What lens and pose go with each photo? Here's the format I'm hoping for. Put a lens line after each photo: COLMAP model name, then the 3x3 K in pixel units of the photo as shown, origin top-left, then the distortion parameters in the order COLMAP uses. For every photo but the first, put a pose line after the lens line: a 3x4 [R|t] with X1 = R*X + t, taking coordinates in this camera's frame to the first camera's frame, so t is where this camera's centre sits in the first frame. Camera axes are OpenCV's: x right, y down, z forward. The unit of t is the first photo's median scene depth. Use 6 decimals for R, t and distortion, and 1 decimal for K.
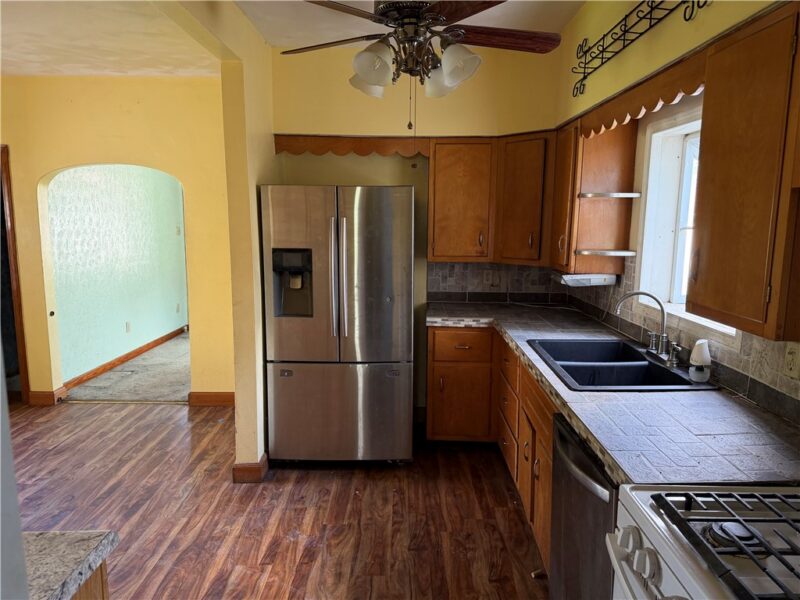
lens RADIAL K [[572.8, 0, 400.0], [0, 572.8, 300.0], [0, 0, 1]] dist [0.087629, -0.084066]
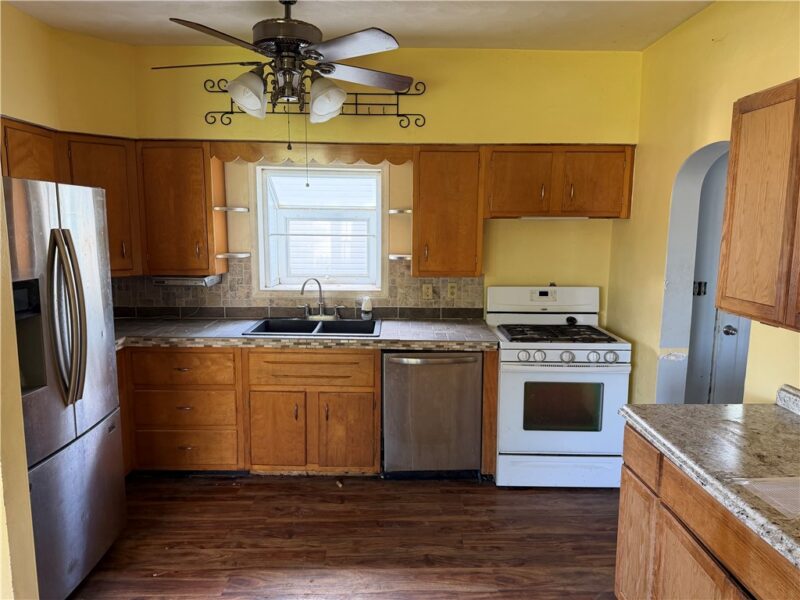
lens RADIAL K [[559.9, 0, 402.4], [0, 559.9, 300.9], [0, 0, 1]] dist [0.081558, -0.079481]
pose [[-0.037784, -0.129559, 0.990852, -0.958852], [0.136683, 0.981570, 0.133557, -0.110791], [-0.989894, 0.140479, -0.019379, 0.740450]]
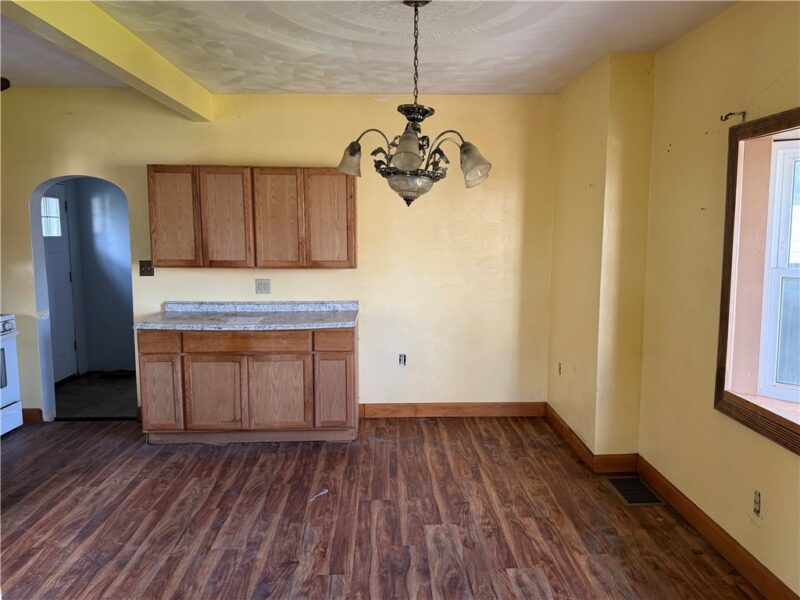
lens RADIAL K [[572.8, 0, 400.0], [0, 572.8, 300.0], [0, 0, 1]] dist [0.087629, -0.084066]
pose [[-0.999129, 0.010325, -0.040441, -0.823874], [-0.000708, 0.964585, 0.263772, -0.269432], [0.041732, 0.263570, -0.963737, 1.861612]]
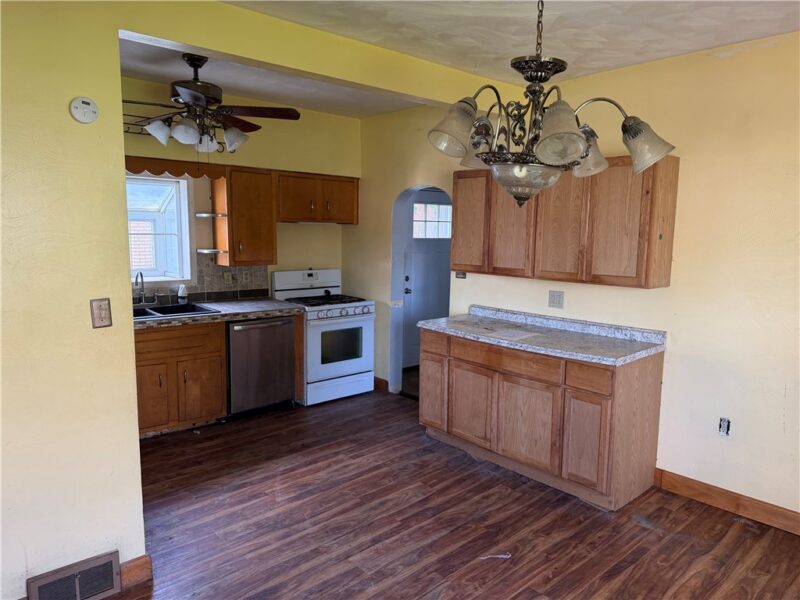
lens RADIAL K [[559.9, 0, 402.4], [0, 559.9, 300.9], [0, 0, 1]] dist [0.081558, -0.079481]
pose [[-0.694166, -0.099419, 0.712916, -1.252875], [0.090529, 0.970494, 0.223487, -0.220186], [-0.714099, 0.219677, -0.664684, 1.459817]]
